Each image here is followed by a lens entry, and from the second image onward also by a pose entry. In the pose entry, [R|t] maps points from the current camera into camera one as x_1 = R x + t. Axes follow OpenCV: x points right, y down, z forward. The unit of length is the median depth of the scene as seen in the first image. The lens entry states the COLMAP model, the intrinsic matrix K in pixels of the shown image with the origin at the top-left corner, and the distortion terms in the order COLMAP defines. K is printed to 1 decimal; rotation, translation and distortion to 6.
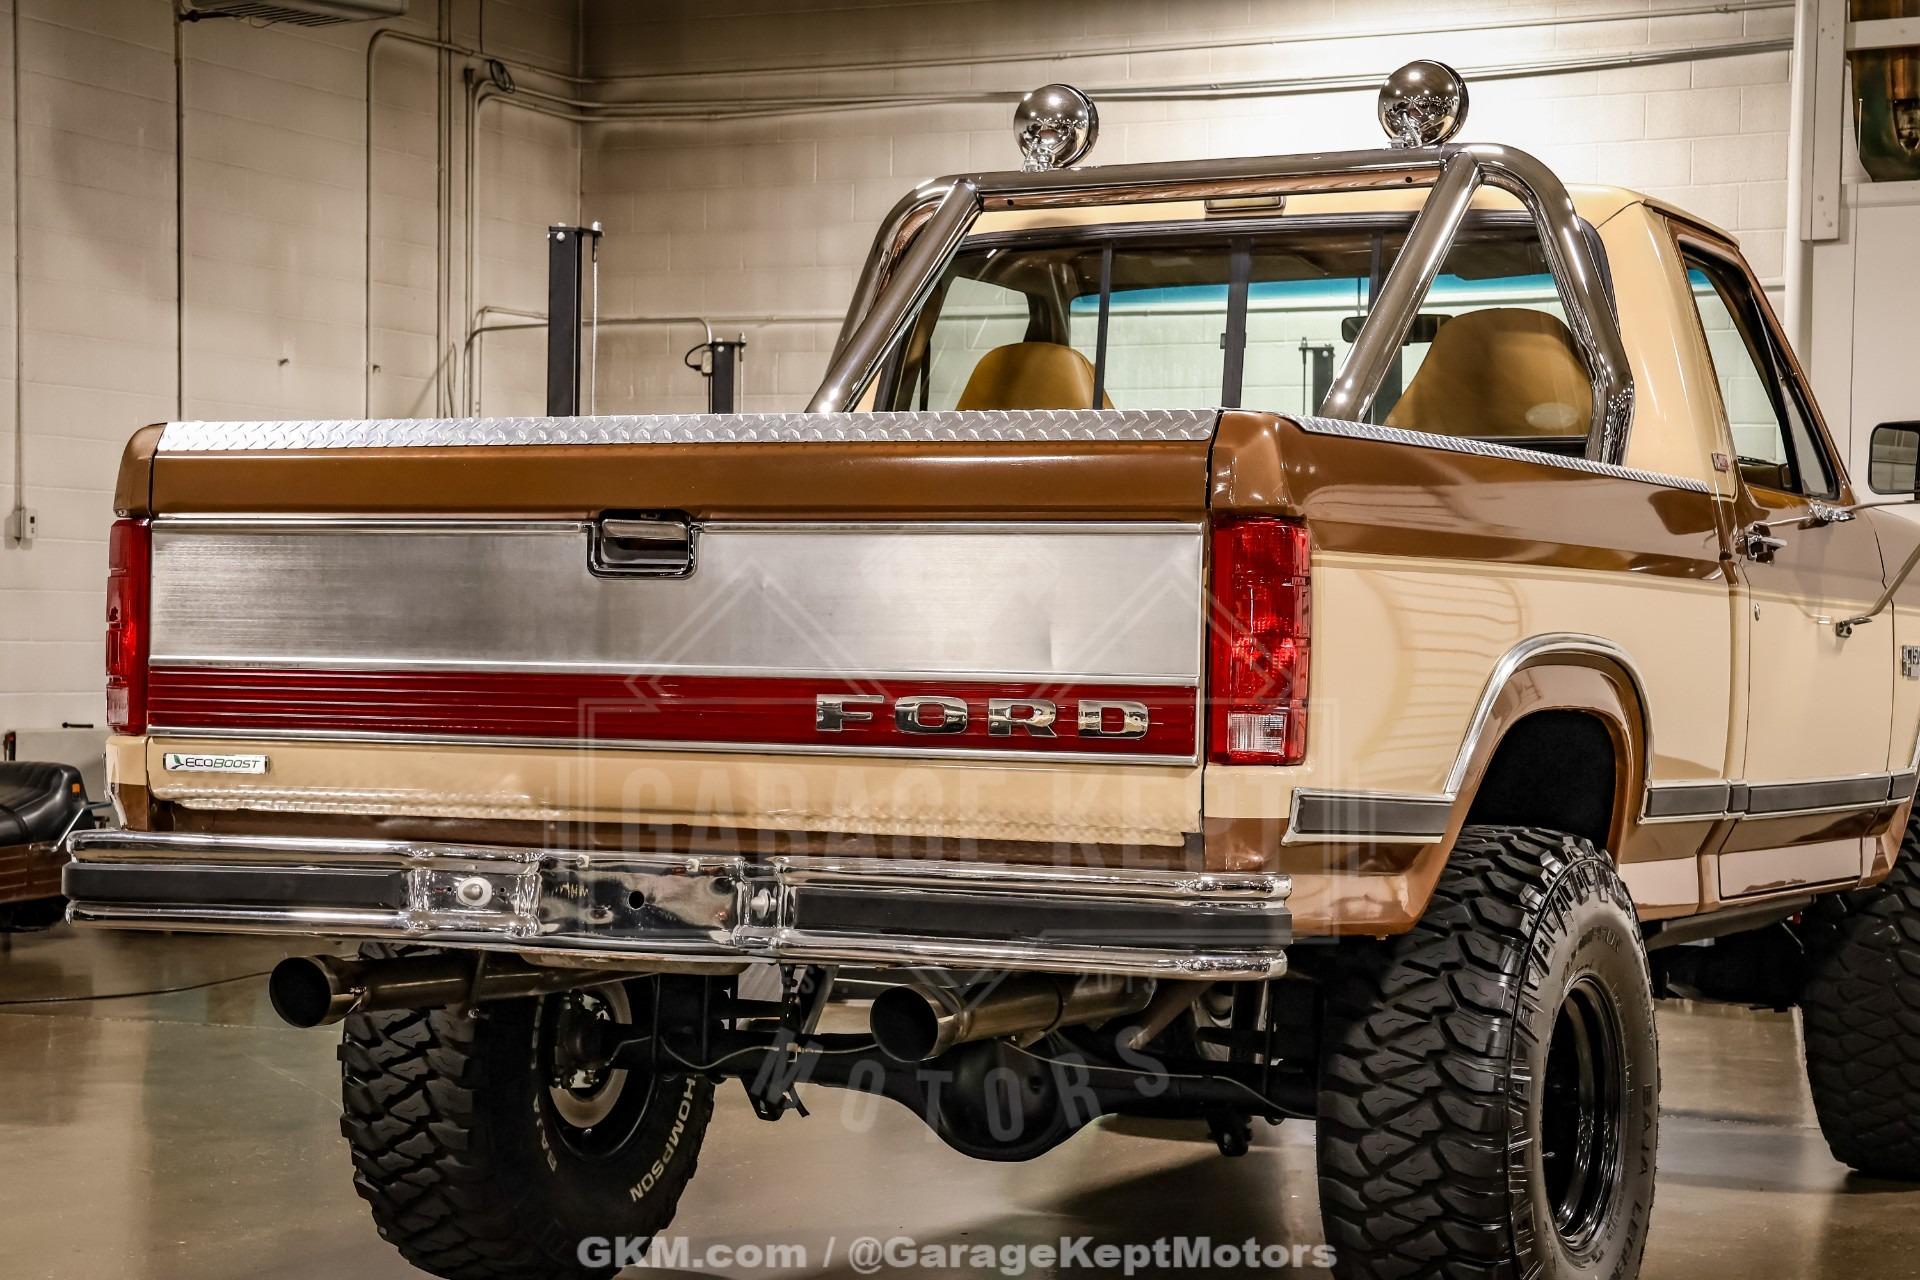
lens RADIAL K [[3788.9, 0, 960.0], [0, 3788.9, 640.0], [0, 0, 1]] dist [0.268205, 0.026075]
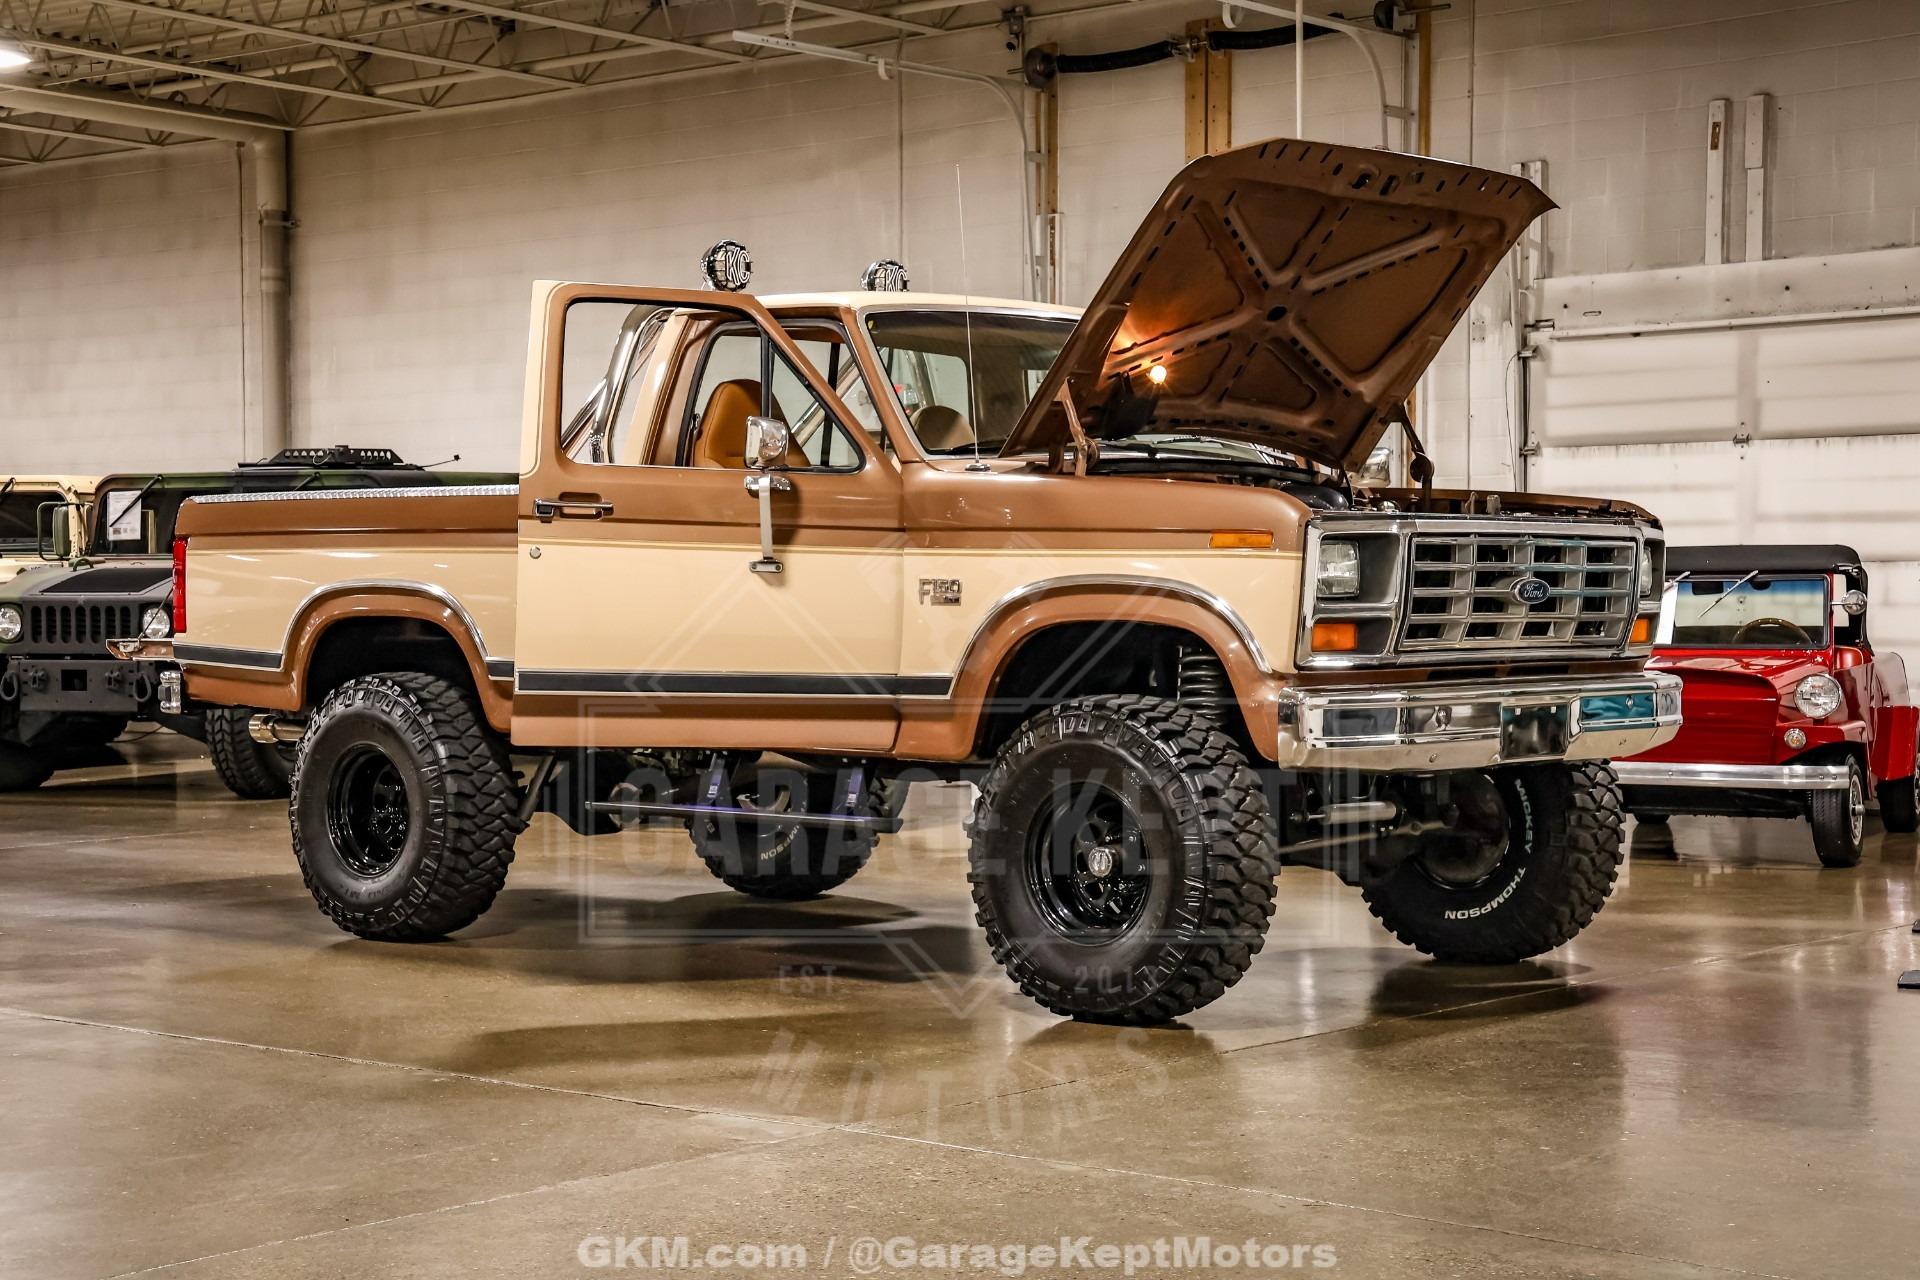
lens RADIAL K [[3079.8, 0, 960.0], [0, 3079.8, 640.0], [0, 0, 1]] dist [0.172537, 0.094669]
pose [[-0.254099, 0.003621, -0.967171, 0.536479], [0.000271, 0.999993, 0.003672, 0.007965], [0.967178, 0.000671, -0.254099, 0.545078]]
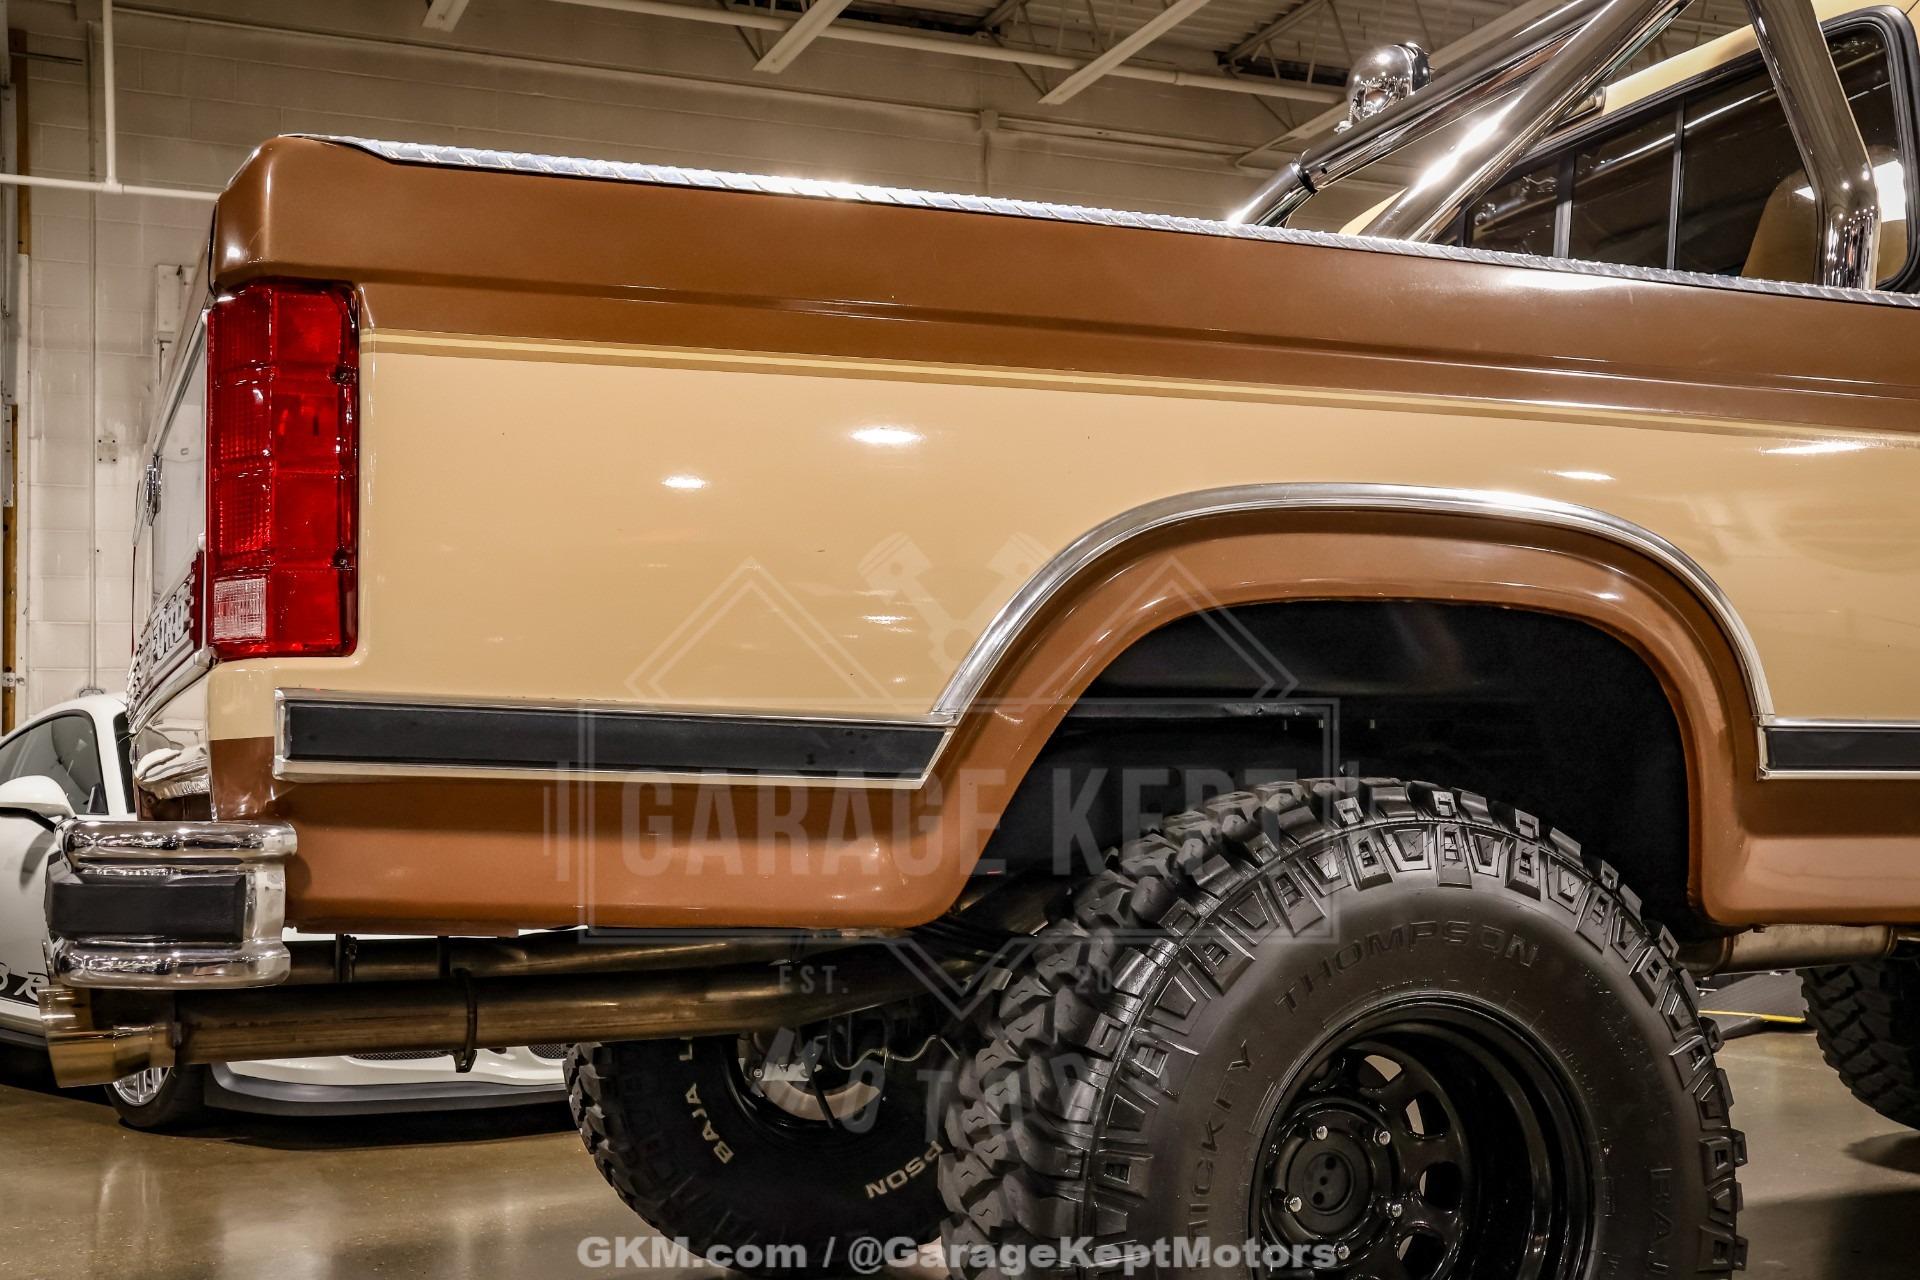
lens RADIAL K [[2078.7, 0, 960.0], [0, 2078.7, 640.0], [0, 0, 1]] dist [0.003799, 0.024556]
pose [[0.762756, -0.080129, -0.641703, 0.105231], [0.035000, 0.995955, -0.082762, 0.016665], [0.645738, 0.040667, 0.762475, 0.210484]]
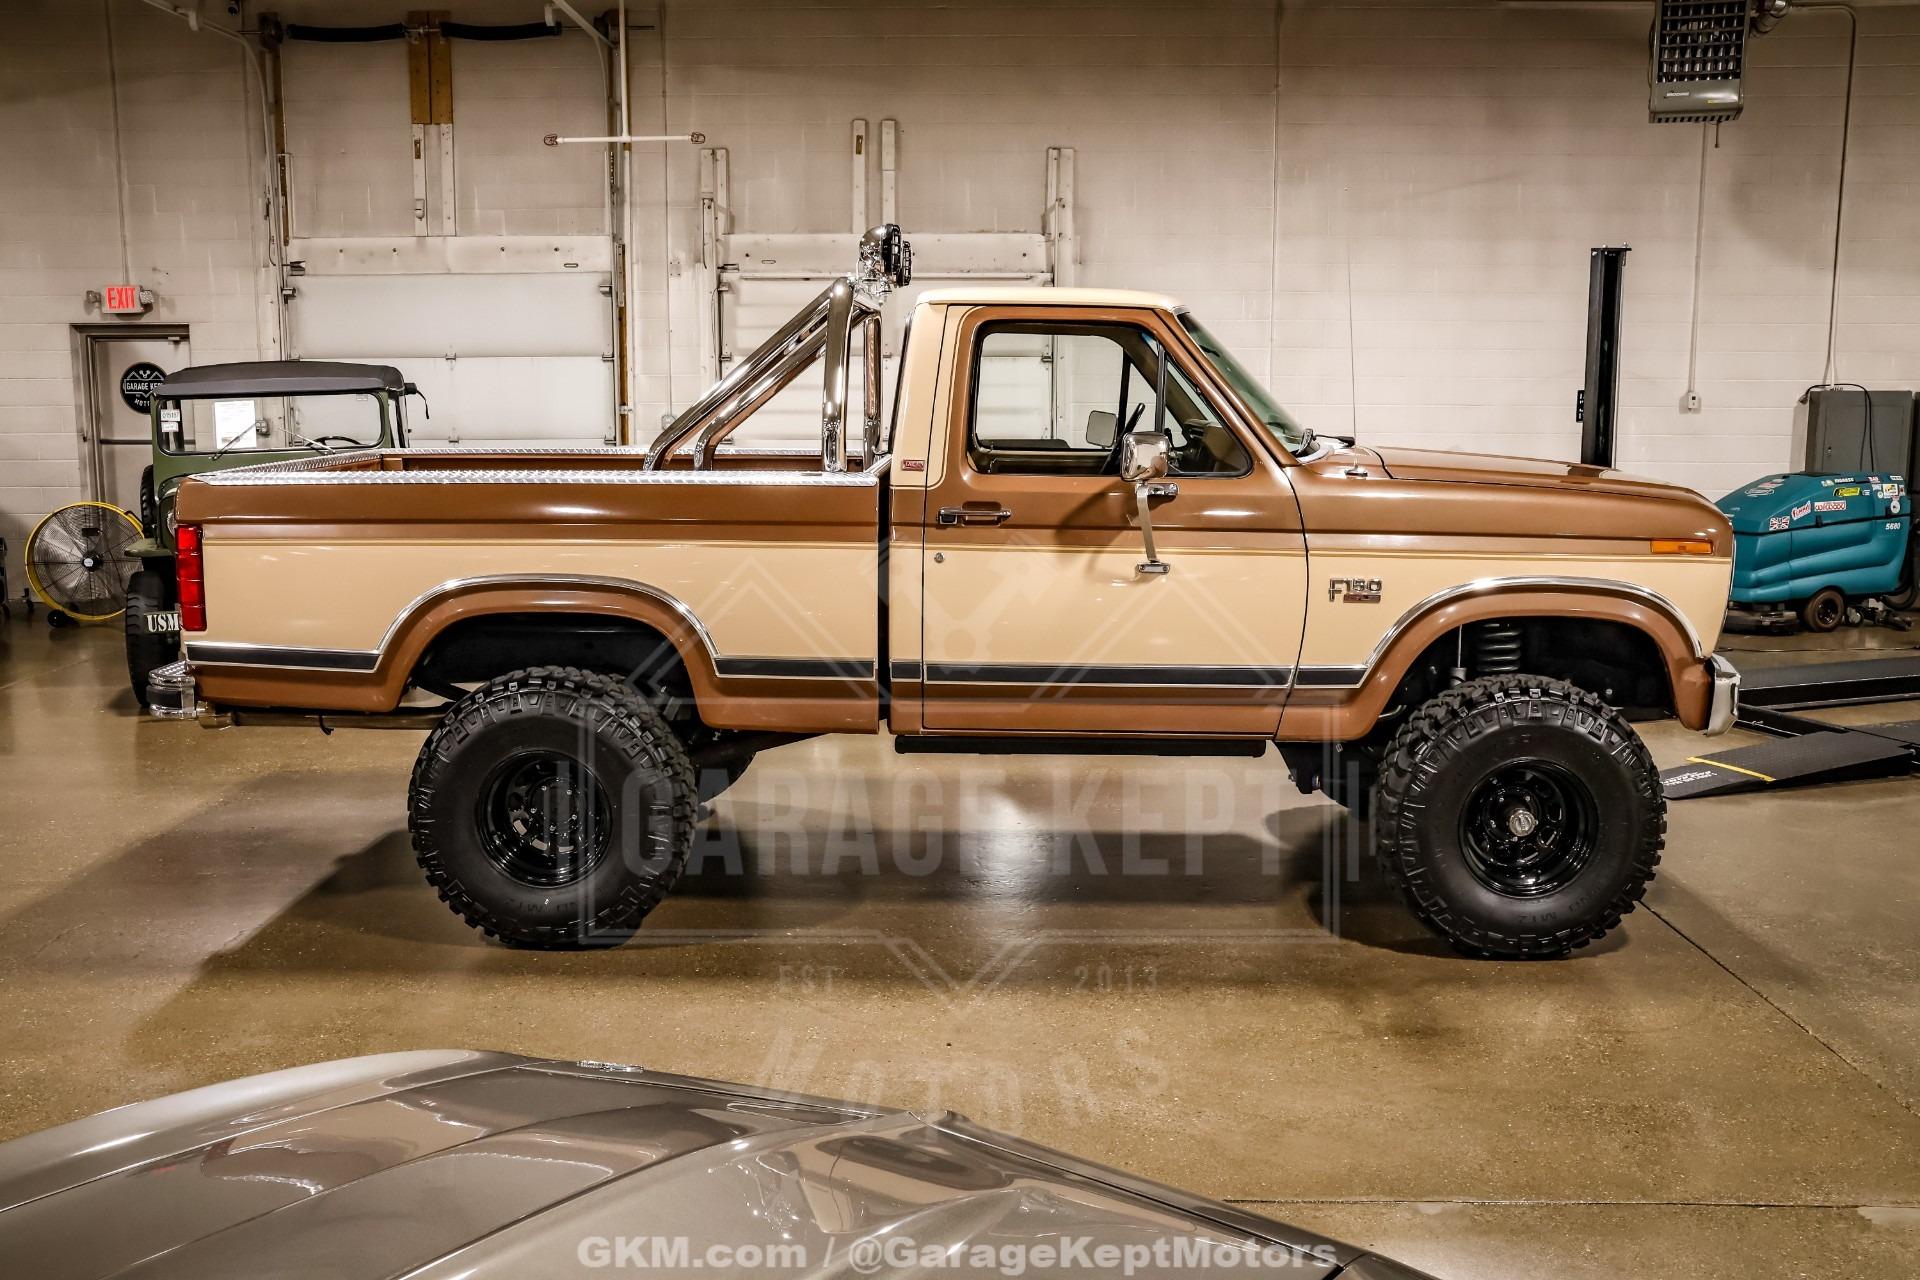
lens RADIAL K [[1806.5, 0, 960.0], [0, 1806.5, 640.0], [0, 0, 1]] dist [-0.136707, 0.196693]
pose [[0.424466, 0.120505, -0.897389, 0.333284], [0.005507, 0.990742, 0.135645, -0.028205], [0.905427, -0.062519, 0.419873, 0.254628]]
